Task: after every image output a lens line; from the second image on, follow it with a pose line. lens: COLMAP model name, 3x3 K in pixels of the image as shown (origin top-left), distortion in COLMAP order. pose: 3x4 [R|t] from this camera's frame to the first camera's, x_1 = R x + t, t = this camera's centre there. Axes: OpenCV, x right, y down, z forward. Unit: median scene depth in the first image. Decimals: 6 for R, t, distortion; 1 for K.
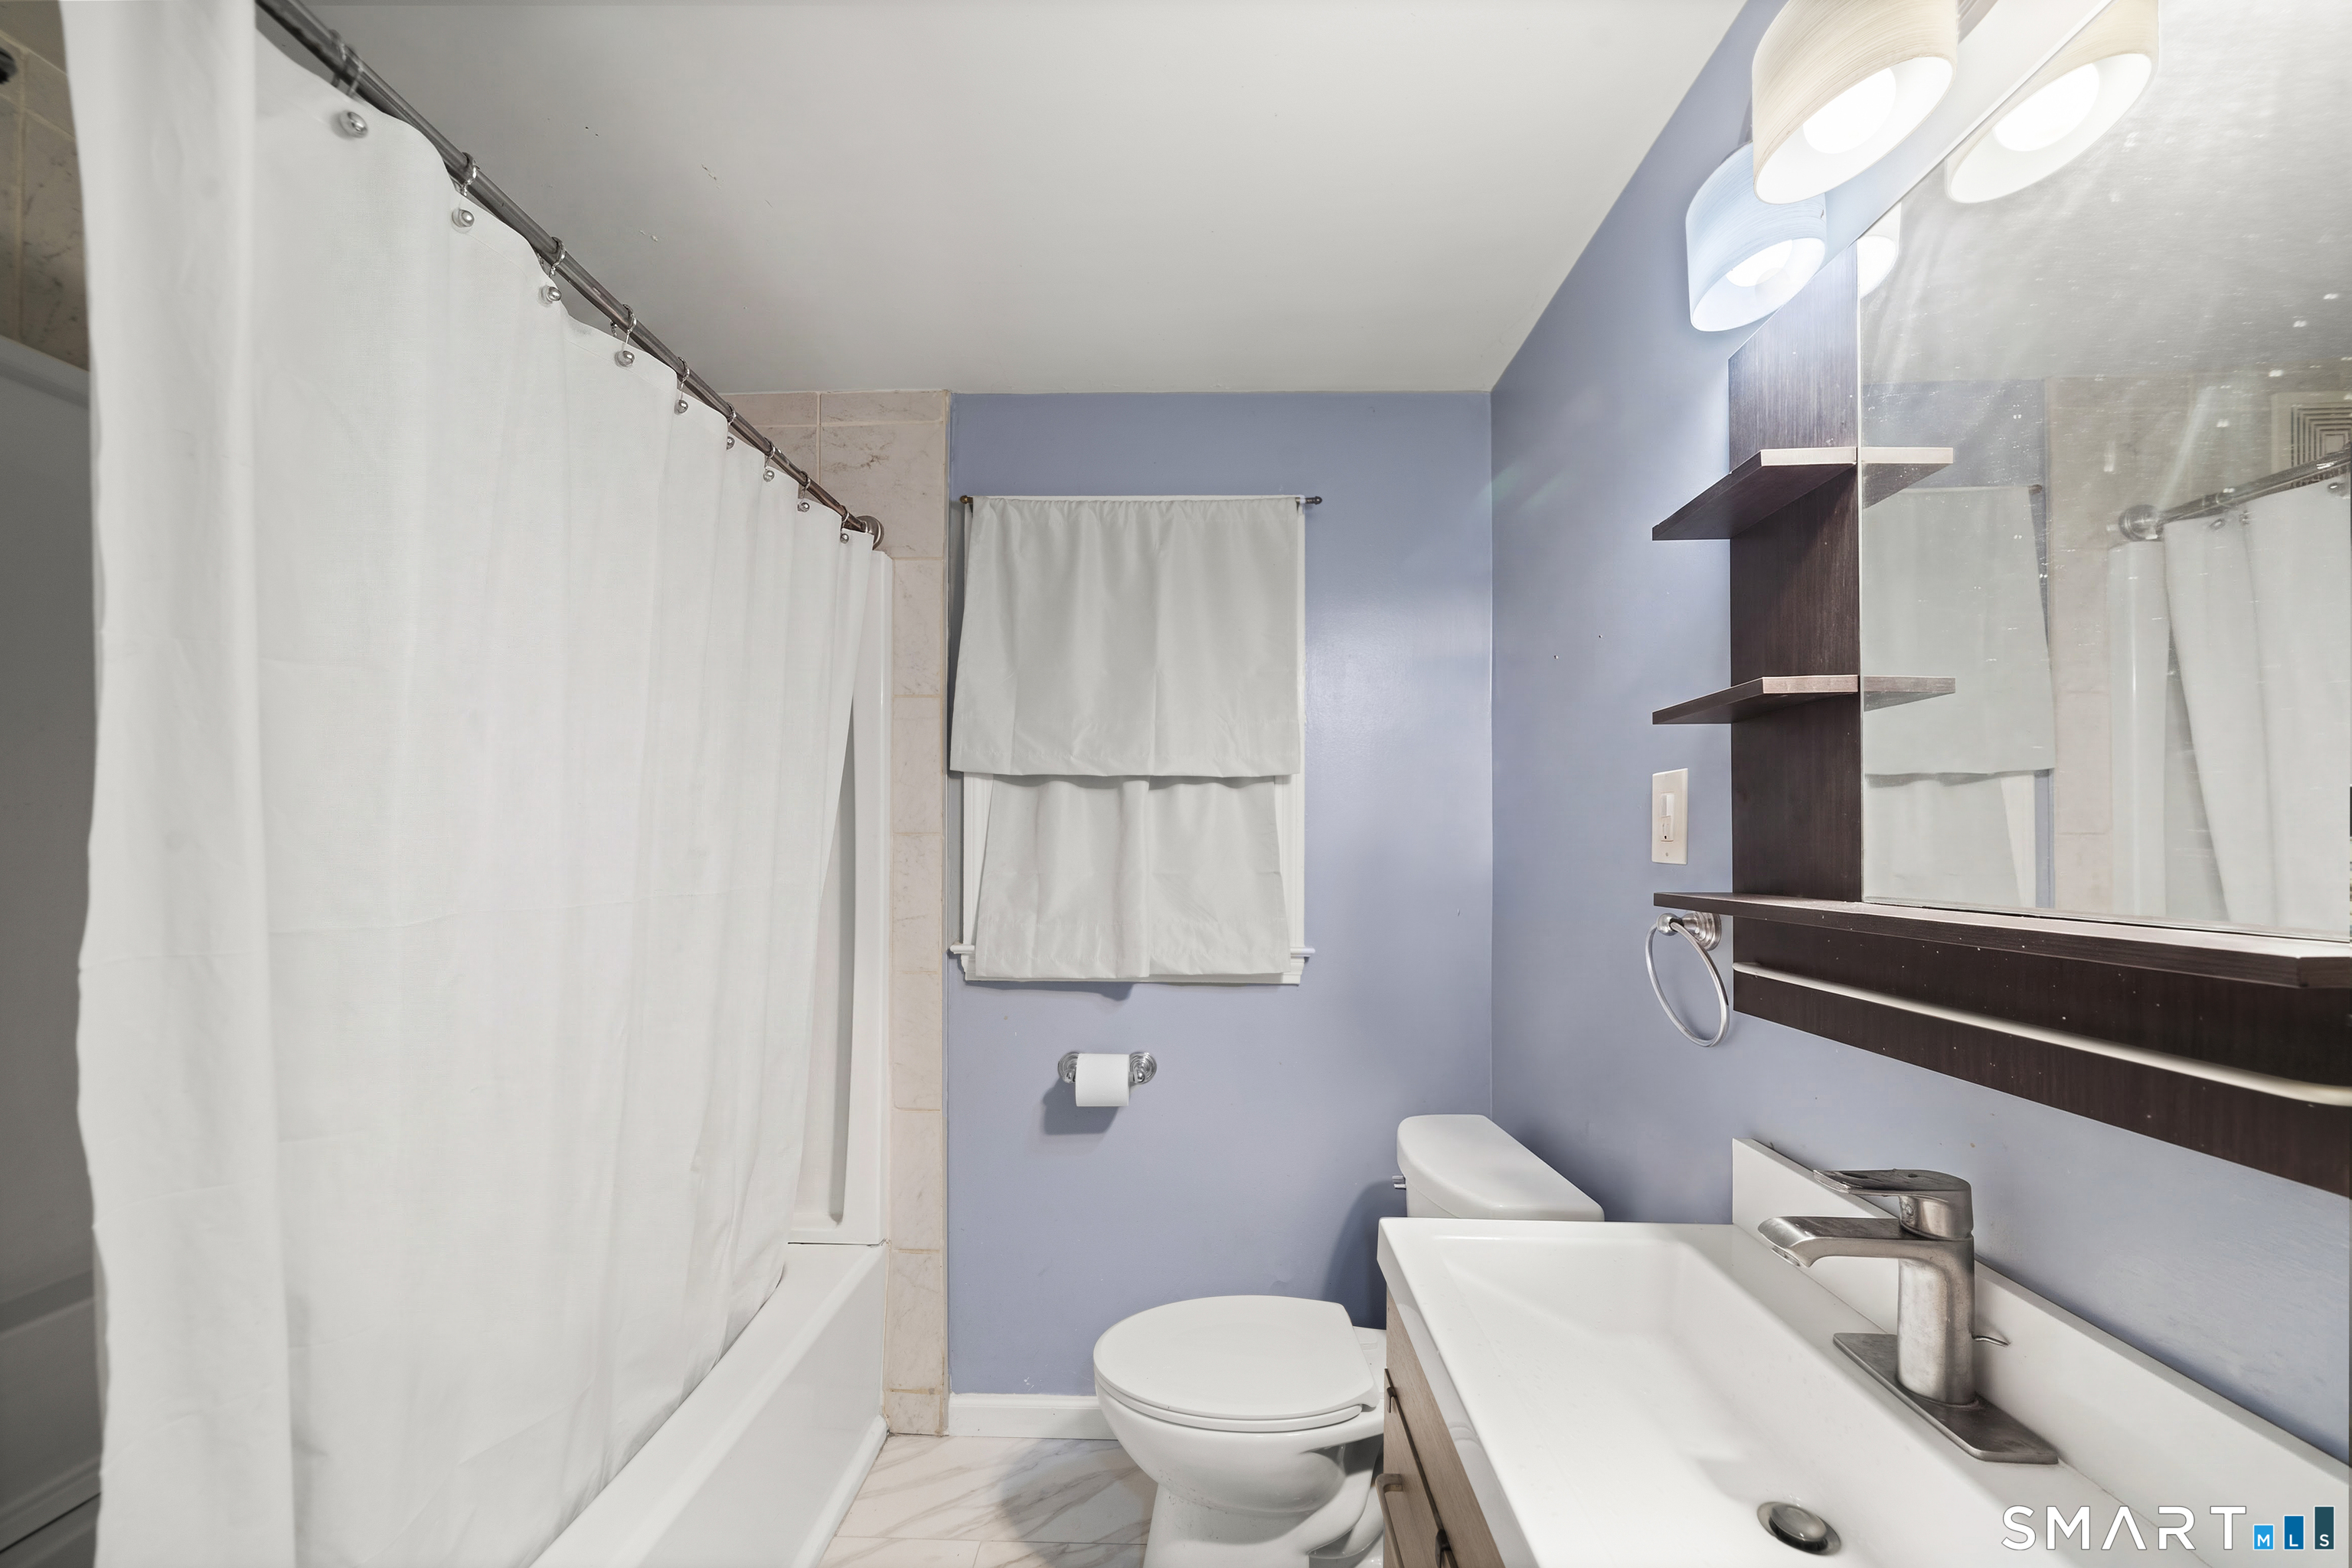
lens RADIAL K [[880.8, 0, 1174.4], [0, 880.8, 828.2], [0, 0, 1]] dist [0.000539, 0.000034]
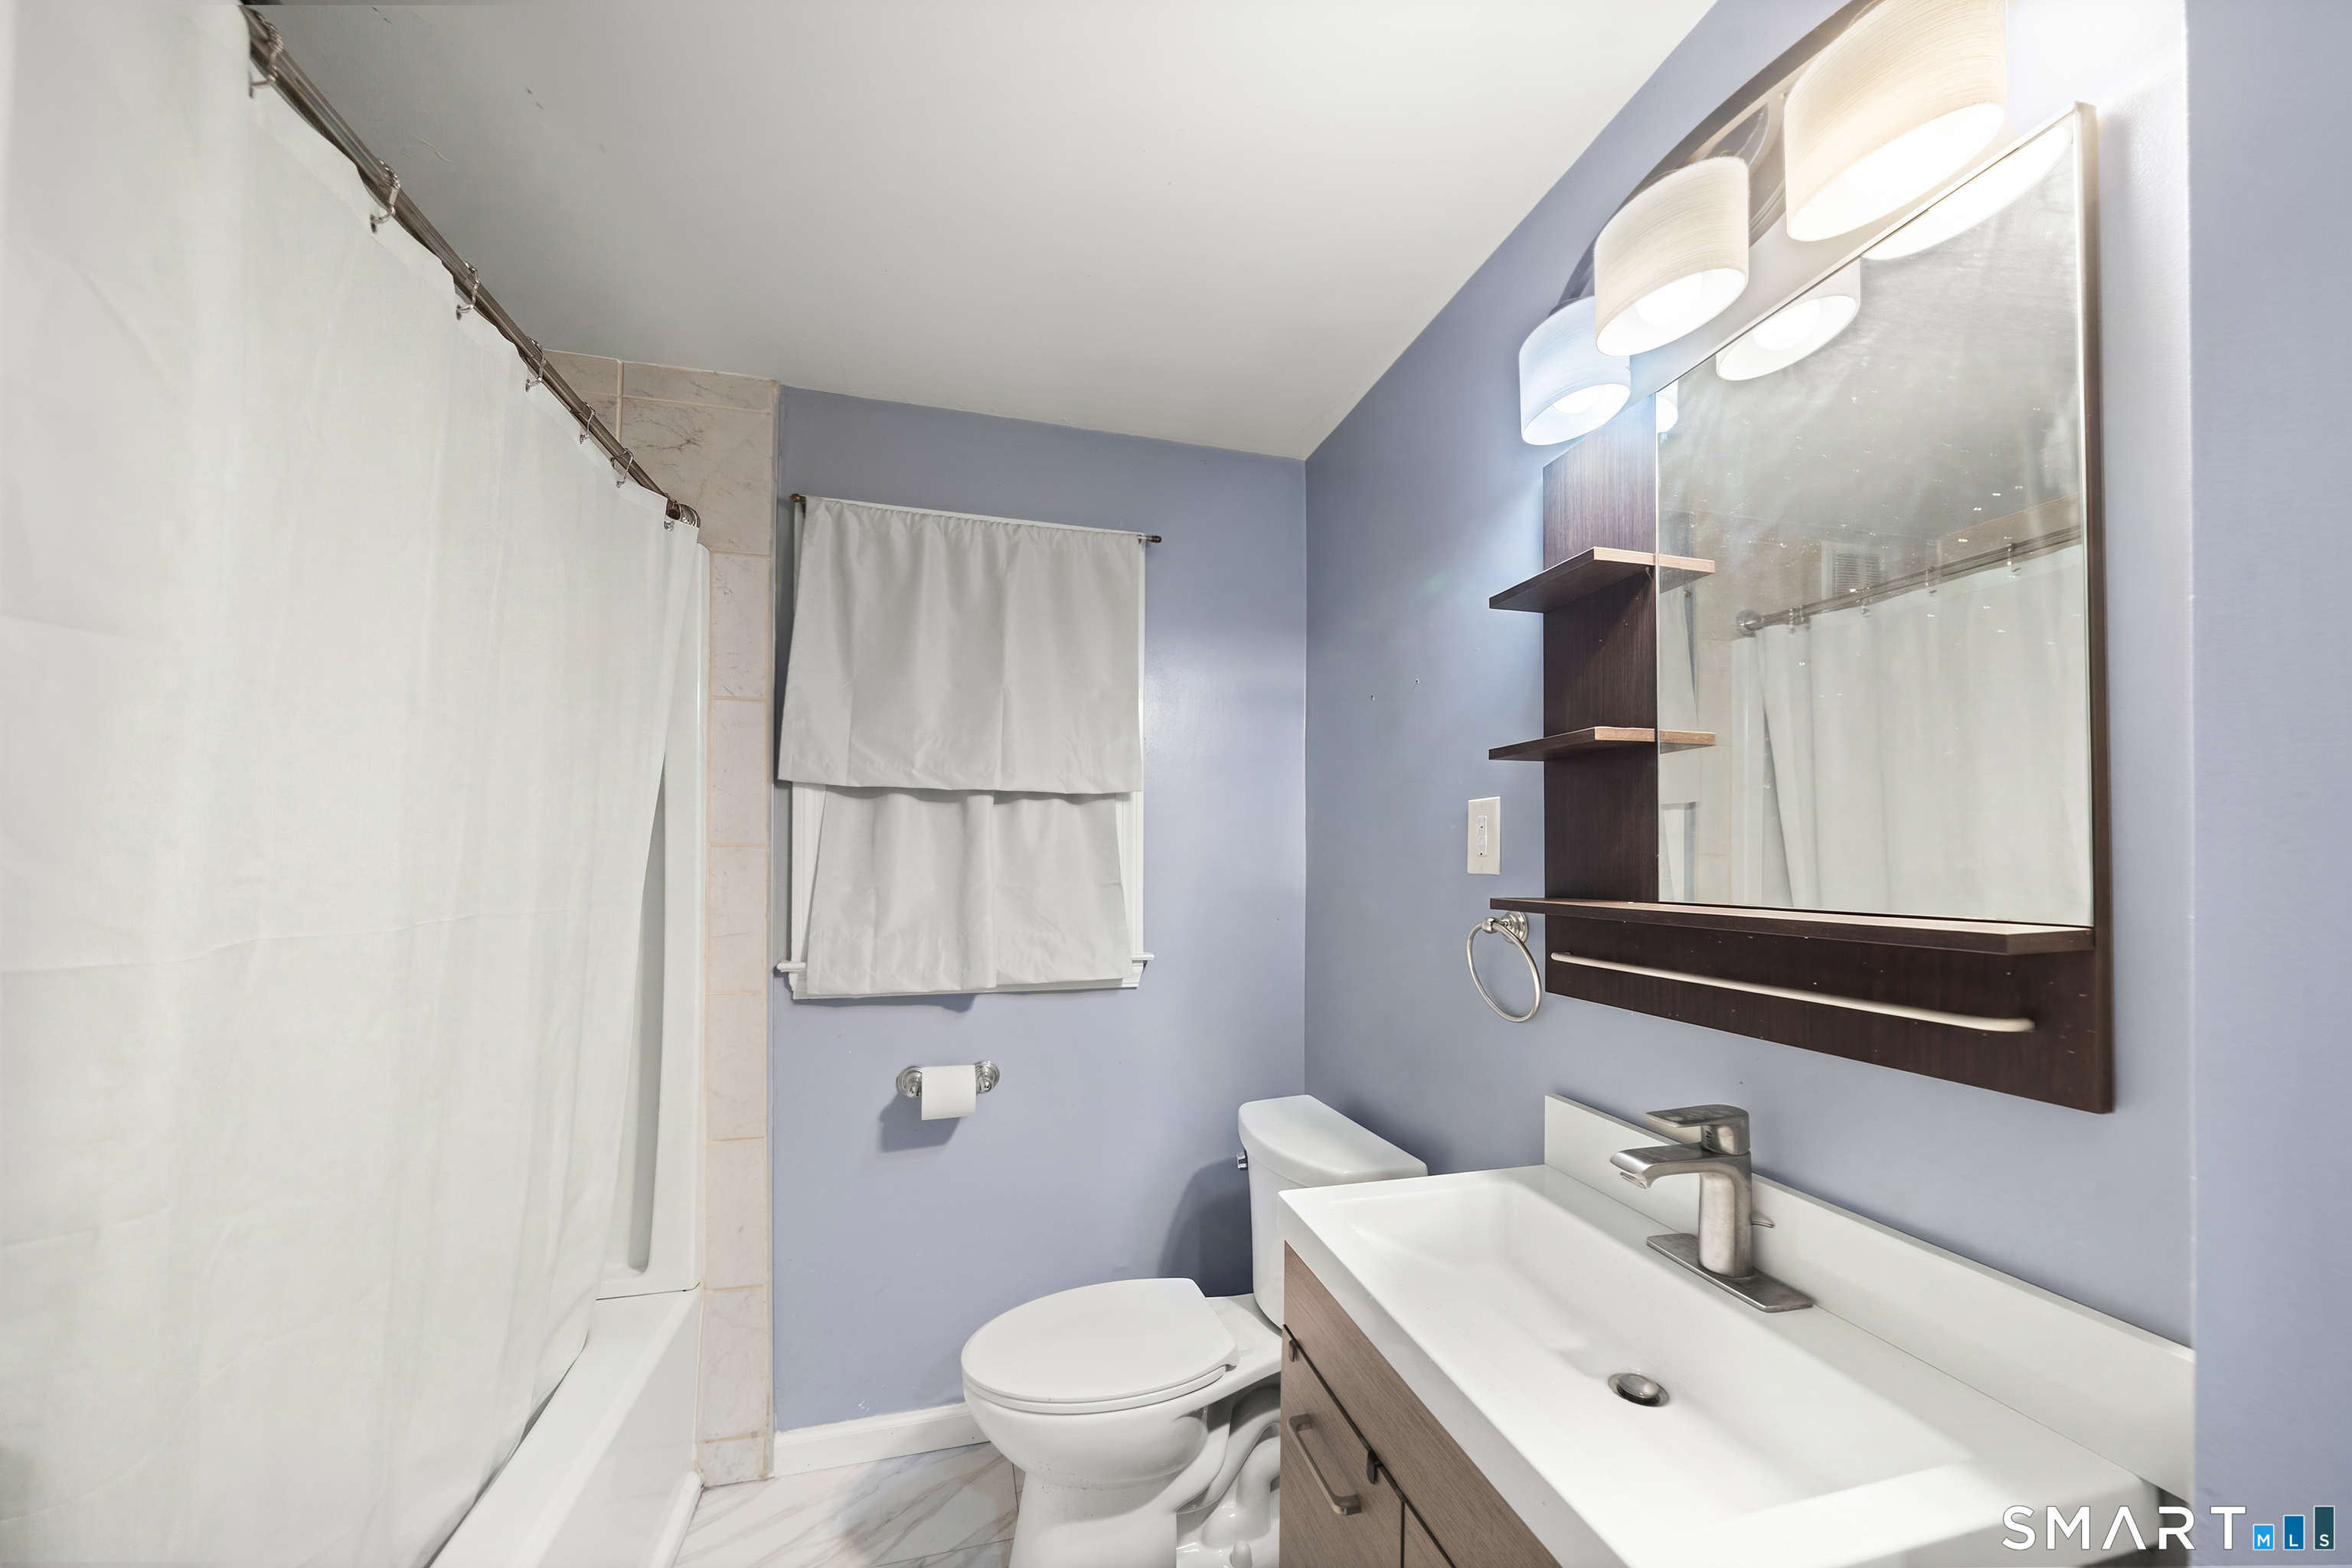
lens RADIAL K [[839.2, 0, 1178.6], [0, 839.2, 841.1], [0, 0, 1]] dist [-0.000617, -0.000004]
pose [[0.958876, 0.006127, 0.283758, -0.101412], [-0.006039, 0.999981, -0.001186, -0.000979], [-0.283760, -0.000576, 0.958895, 0.005699]]
